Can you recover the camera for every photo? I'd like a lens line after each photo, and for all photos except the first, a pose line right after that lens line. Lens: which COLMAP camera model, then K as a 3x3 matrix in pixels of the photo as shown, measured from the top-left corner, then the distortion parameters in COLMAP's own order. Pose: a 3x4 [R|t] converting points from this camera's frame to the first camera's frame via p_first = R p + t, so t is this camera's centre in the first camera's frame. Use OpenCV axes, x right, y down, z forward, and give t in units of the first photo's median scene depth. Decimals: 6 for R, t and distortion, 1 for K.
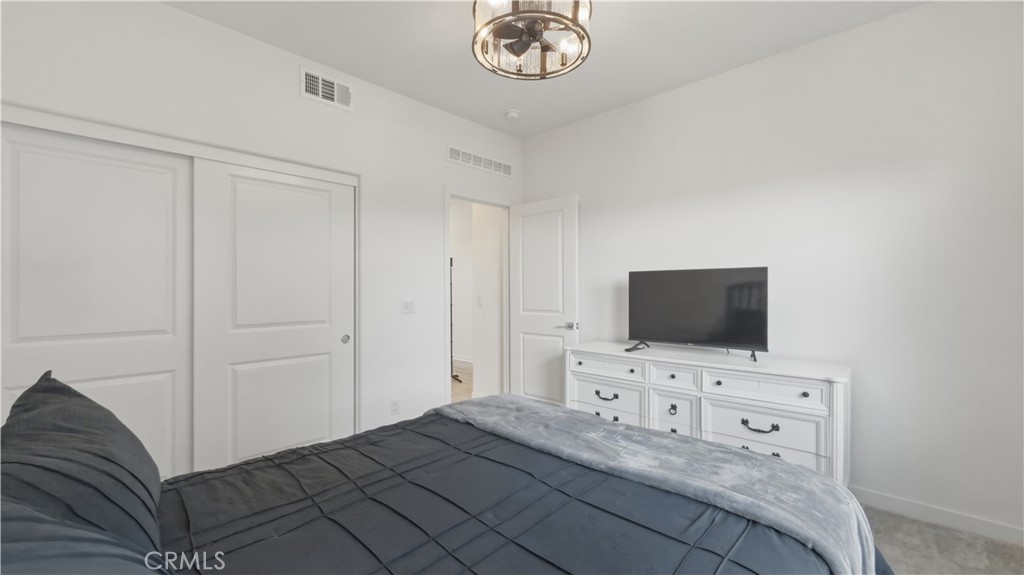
lens RADIAL K [[422.5, 0, 516.0], [0, 422.5, 284.9], [0, 0, 1]] dist [0.000630, -0.000054]
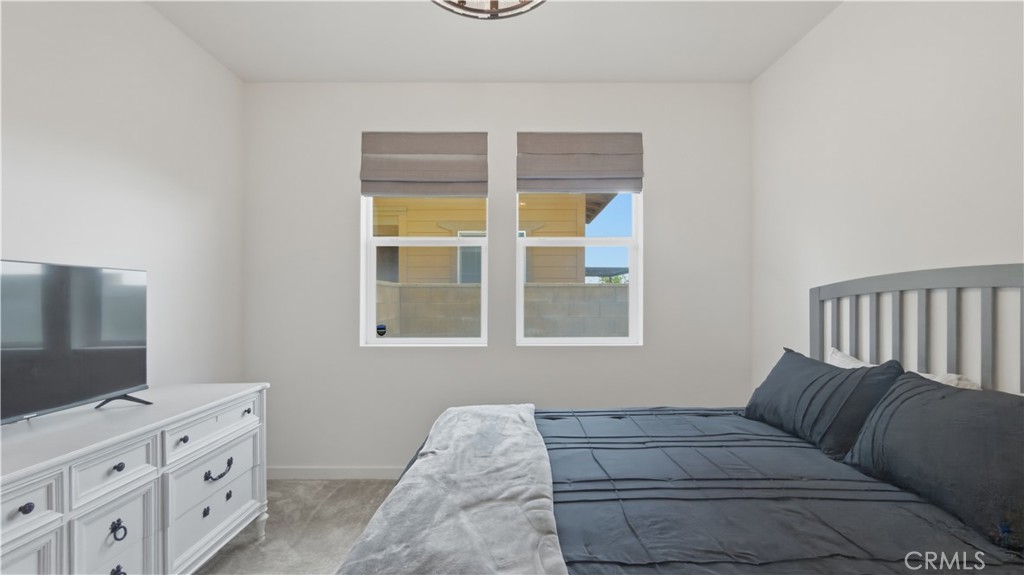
lens RADIAL K [[418.4, 0, 515.6], [0, 418.4, 297.5], [0, 0, 1]] dist [-0.002238, -0.000131]
pose [[-0.687495, 0.007503, 0.726150, -0.355663], [-0.001432, 0.999931, -0.011688, 0.009555], [-0.726188, -0.009075, -0.687436, 1.017184]]
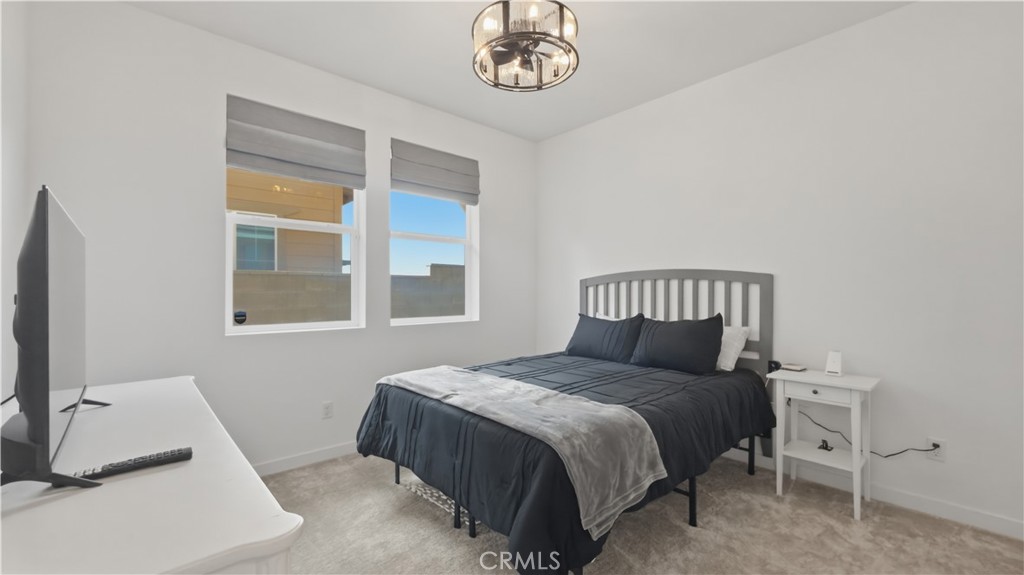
lens RADIAL K [[414.8, 0, 514.8], [0, 414.8, 289.7], [0, 0, 1]] dist [0.000541, -0.000006]
pose [[-0.996506, 0.005877, 0.083314, -0.021752], [0.004780, 0.999899, -0.013359, 0.035721], [-0.083384, -0.012914, -0.996434, 1.472493]]
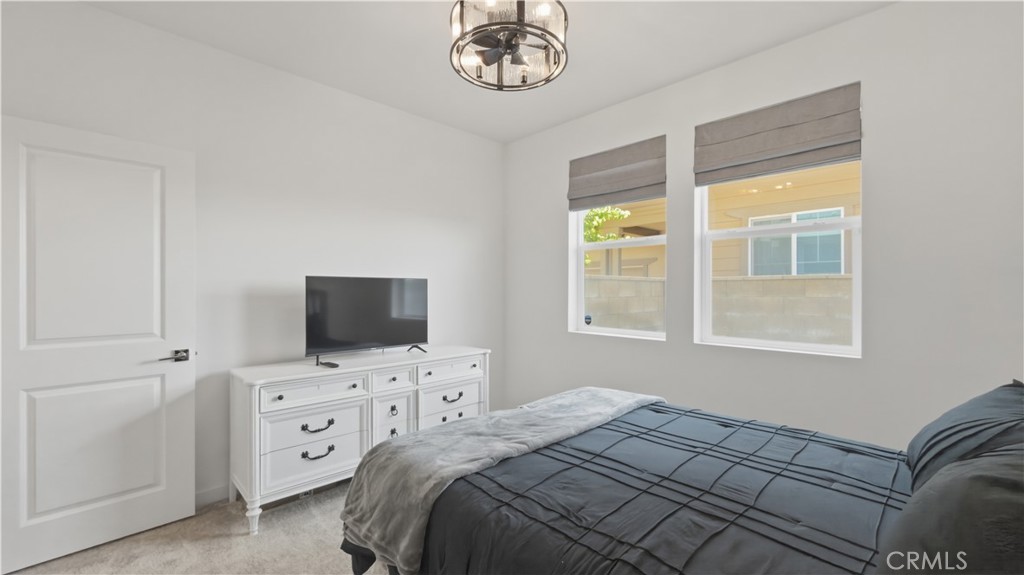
lens RADIAL K [[415.8, 0, 512.0], [0, 415.8, 287.5], [0, 0, 1]] dist [-0.001016, -0.000182]
pose [[0.045141, 0.010234, 0.998928, -0.666267], [-0.010903, 0.999893, -0.009751, -0.005335], [-0.998921, -0.010451, 0.045248, 0.672292]]
